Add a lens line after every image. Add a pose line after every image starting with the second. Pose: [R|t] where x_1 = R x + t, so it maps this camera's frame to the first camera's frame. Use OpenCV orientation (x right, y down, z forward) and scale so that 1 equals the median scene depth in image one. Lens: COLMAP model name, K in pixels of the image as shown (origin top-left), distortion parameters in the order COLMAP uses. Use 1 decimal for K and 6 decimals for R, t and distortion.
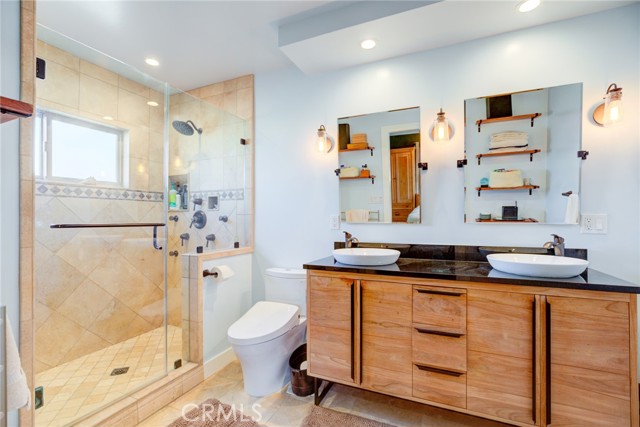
lens RADIAL K [[291.7, 0, 322.3], [0, 291.7, 216.8], [0, 0, 1]] dist [-0.015328, 0.003556]
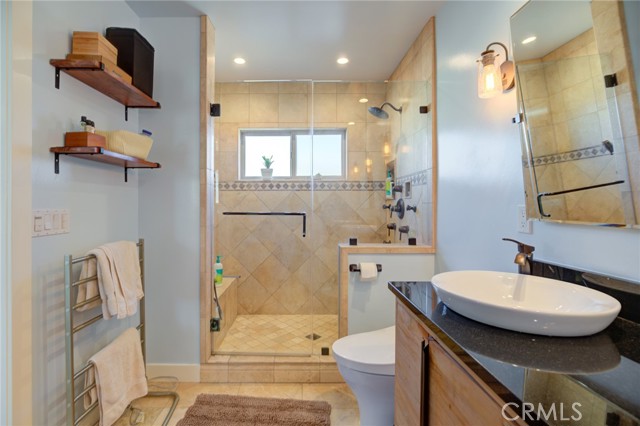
lens RADIAL K [[291.7, 0, 285.3], [0, 291.7, 203.0], [0, 0, 1]] dist [-0.015328, 0.003556]
pose [[0.408640, -0.003458, -0.912689, 0.343292], [0.003885, 0.999990, -0.002049, -0.009914], [0.912687, -0.002708, 0.408649, 0.415531]]
